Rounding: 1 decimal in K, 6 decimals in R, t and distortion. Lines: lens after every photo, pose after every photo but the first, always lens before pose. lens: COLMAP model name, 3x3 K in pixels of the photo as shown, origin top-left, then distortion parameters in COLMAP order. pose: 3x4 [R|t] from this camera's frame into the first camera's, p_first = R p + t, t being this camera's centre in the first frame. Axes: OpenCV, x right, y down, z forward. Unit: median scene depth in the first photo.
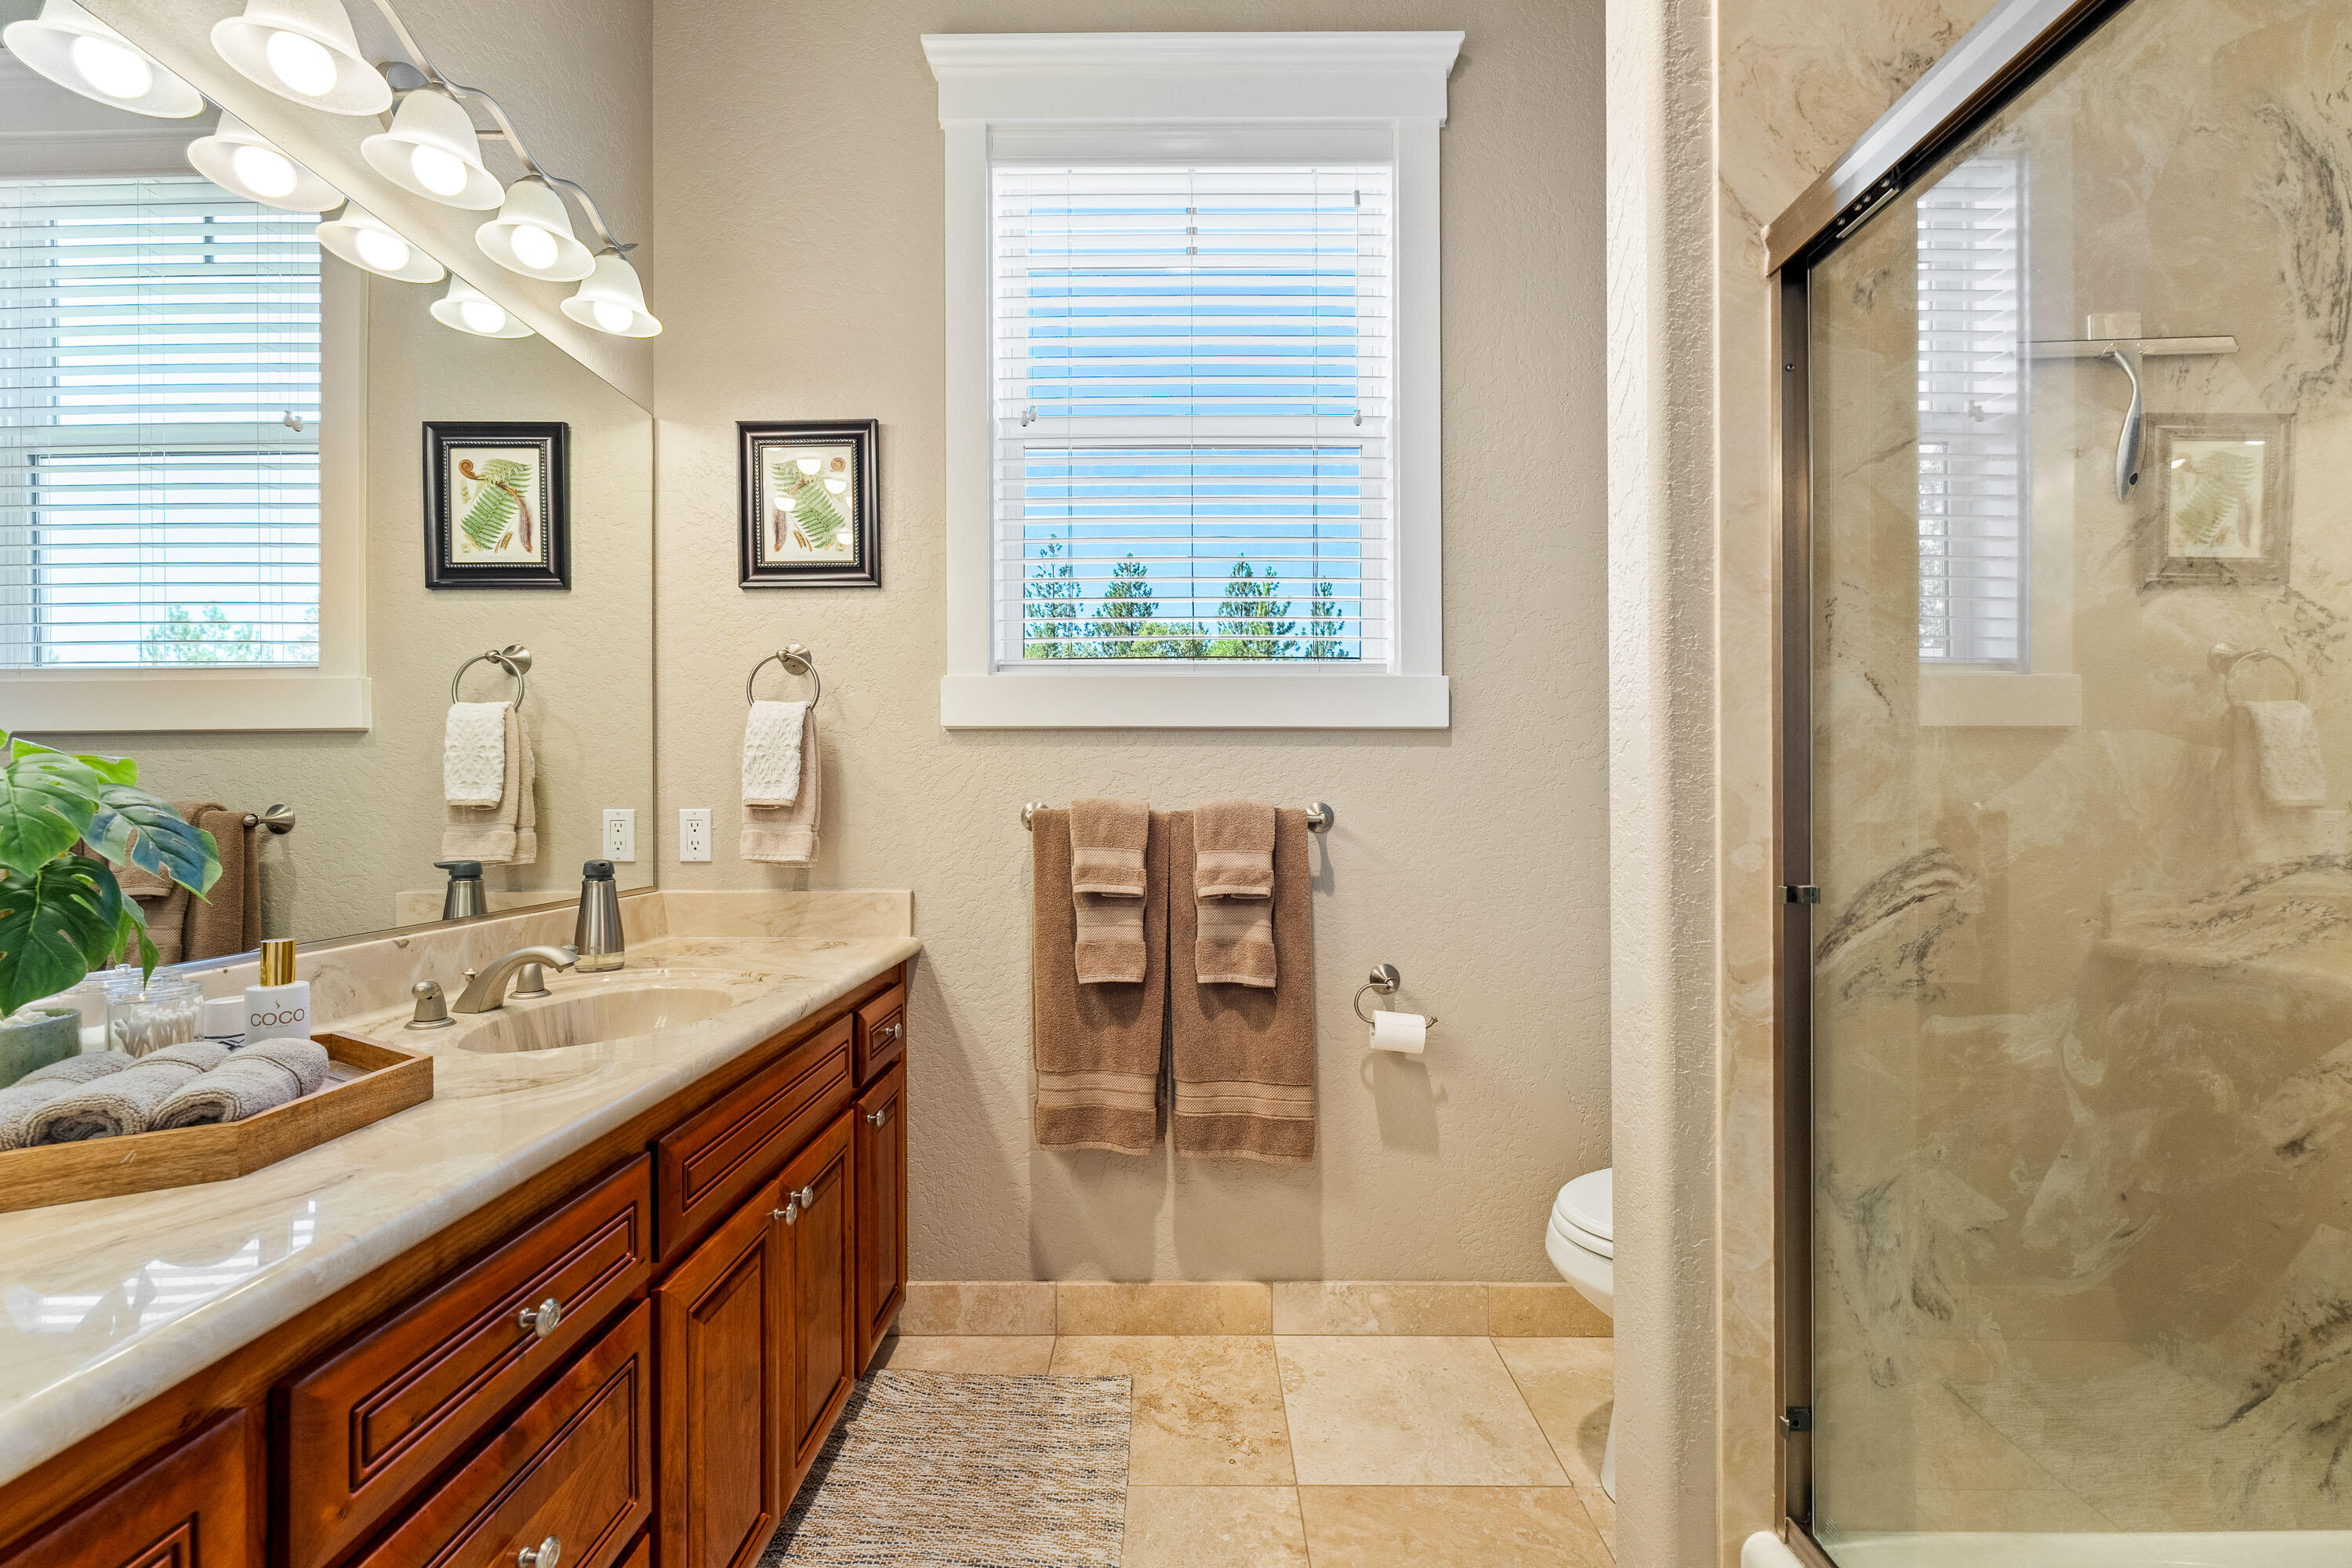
lens RADIAL K [[964.9, 0, 1177.0], [0, 964.9, 795.6], [0, 0, 1]] dist [-0.001629, -0.000402]
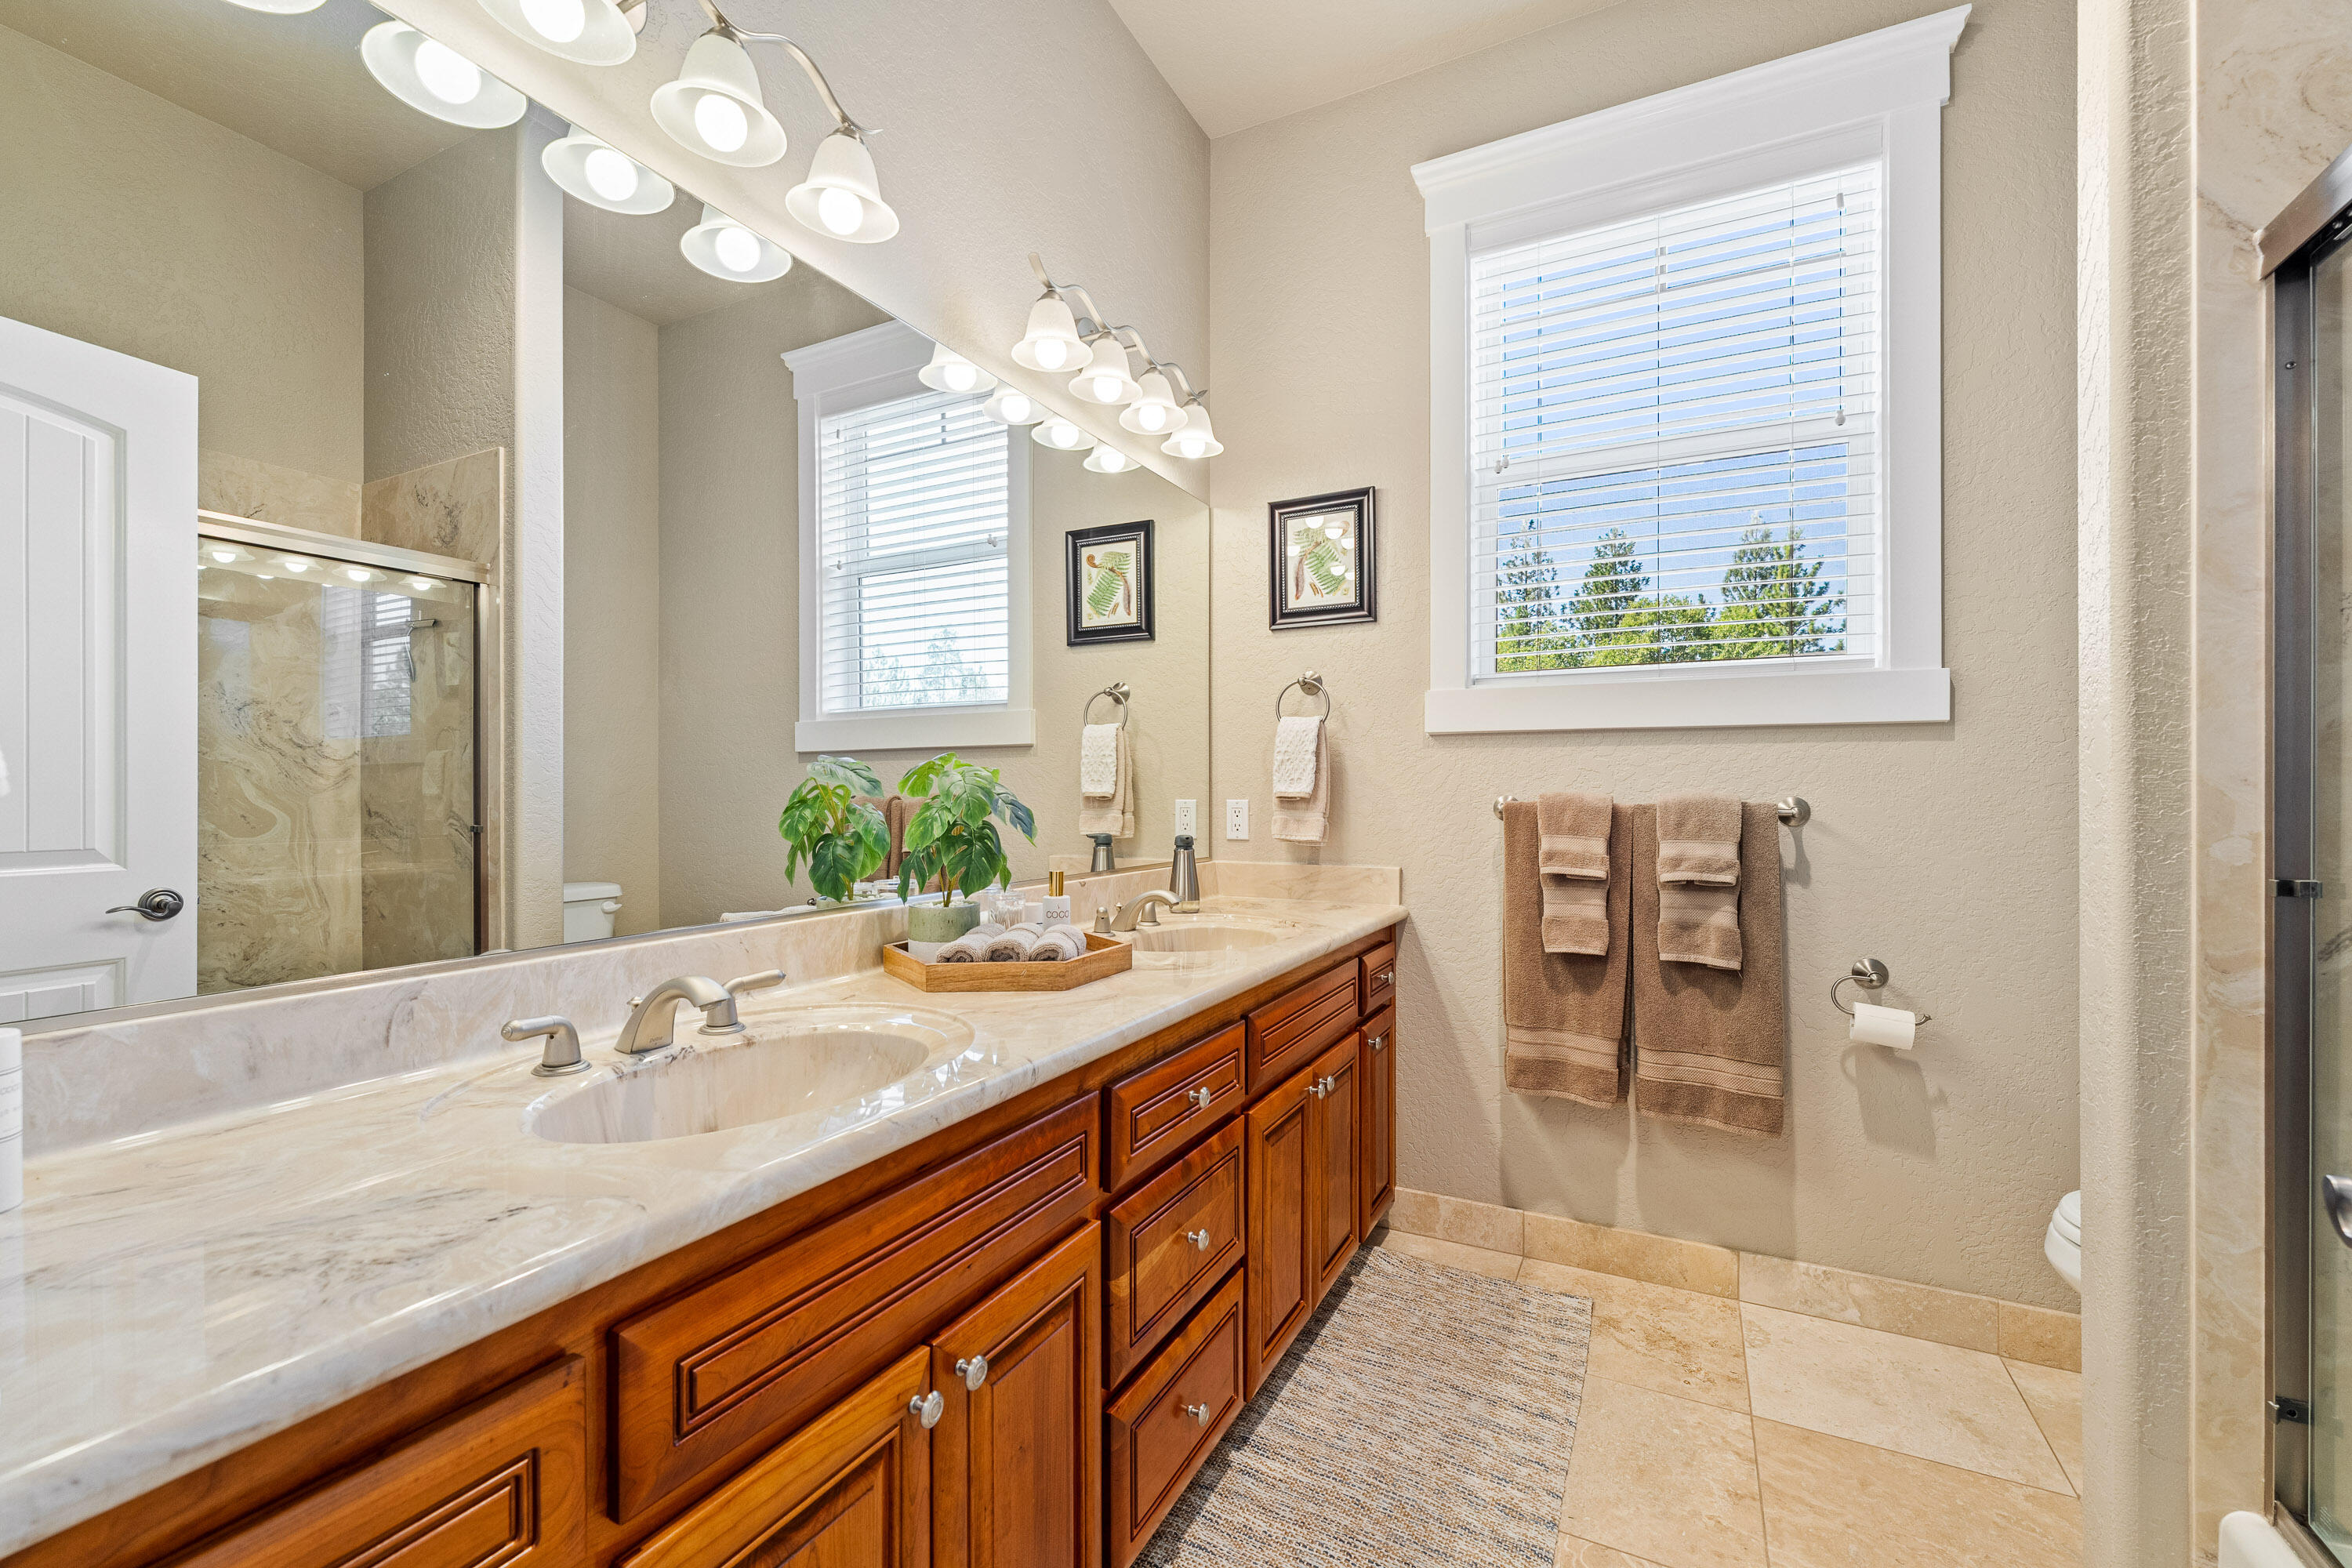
lens RADIAL K [[964.9, 0, 1177.0], [0, 964.9, 795.6], [0, 0, 1]] dist [-0.001629, -0.000402]
pose [[0.889487, 0.004315, -0.456940, 0.033680], [-0.001978, 0.999982, 0.005594, 0.001041], [0.456956, -0.004072, 0.889480, -0.232949]]
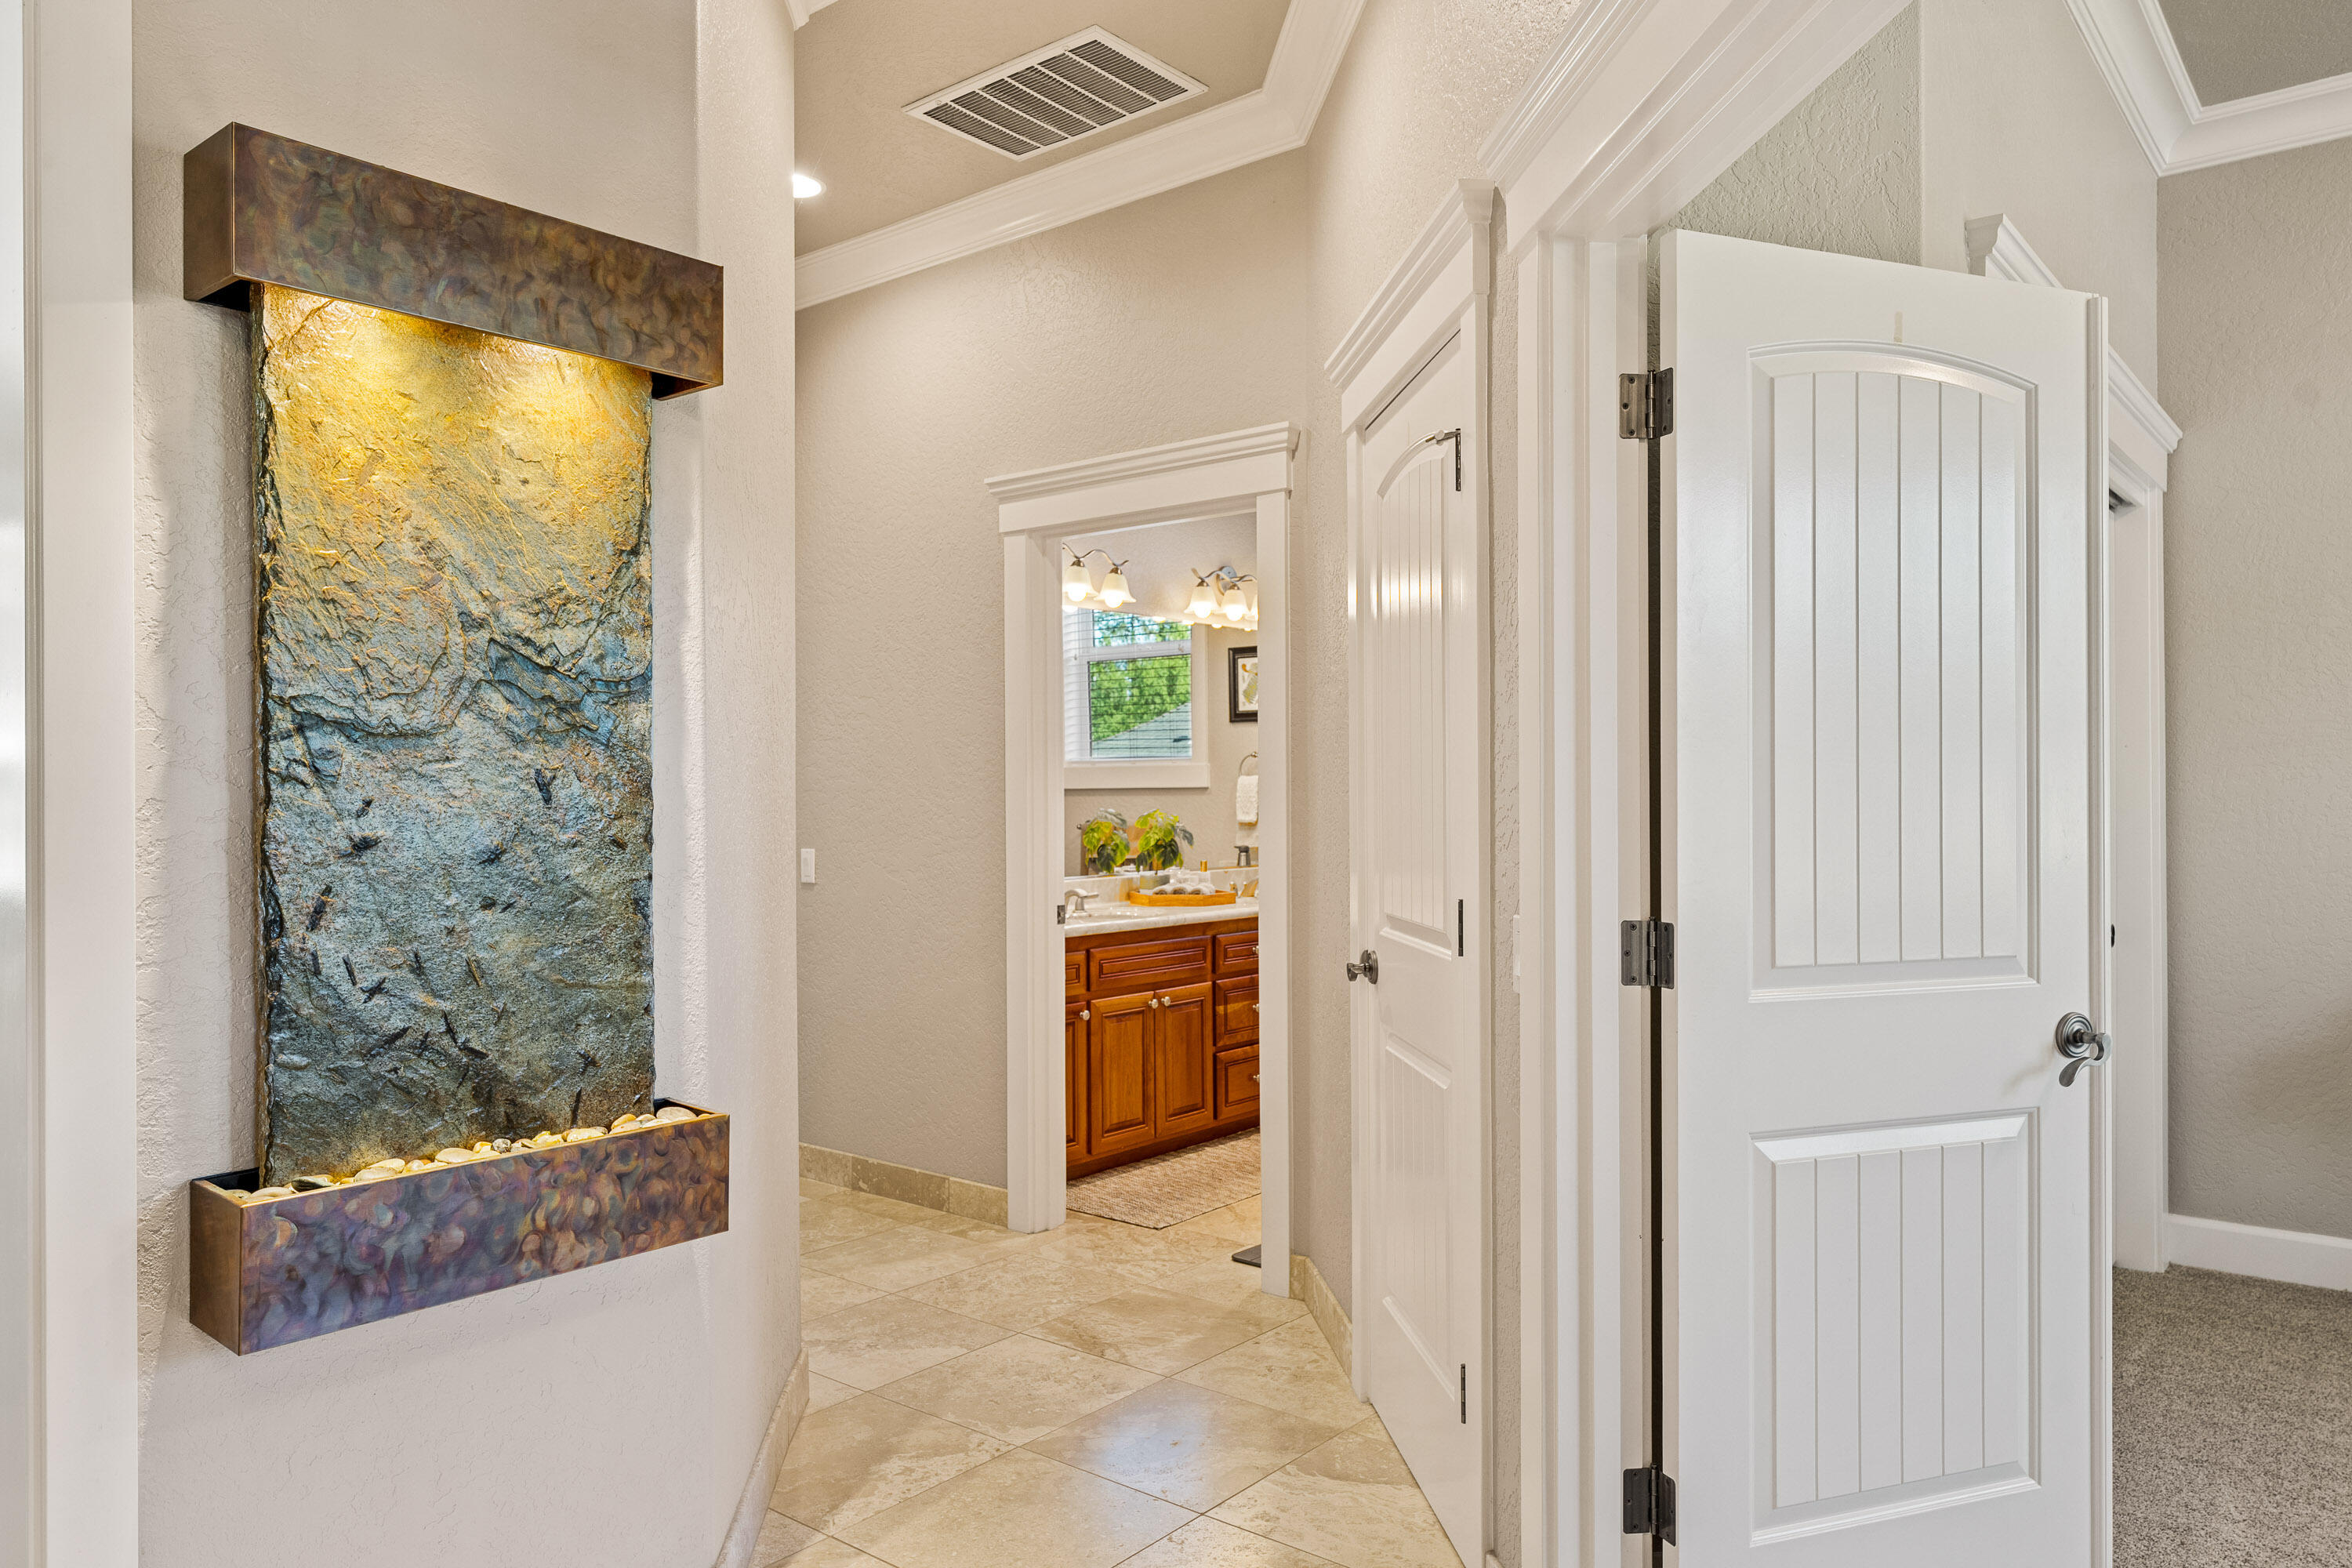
lens RADIAL K [[1551.3, 0, 1173.2], [0, 1551.3, 795.3], [0, 0, 1]] dist [0.002833, 0.001469]
pose [[0.773021, -0.001103, -0.634379, 1.476393], [0.004242, 0.999985, 0.003430, -0.067974], [0.634366, -0.005343, 0.773014, -1.964618]]
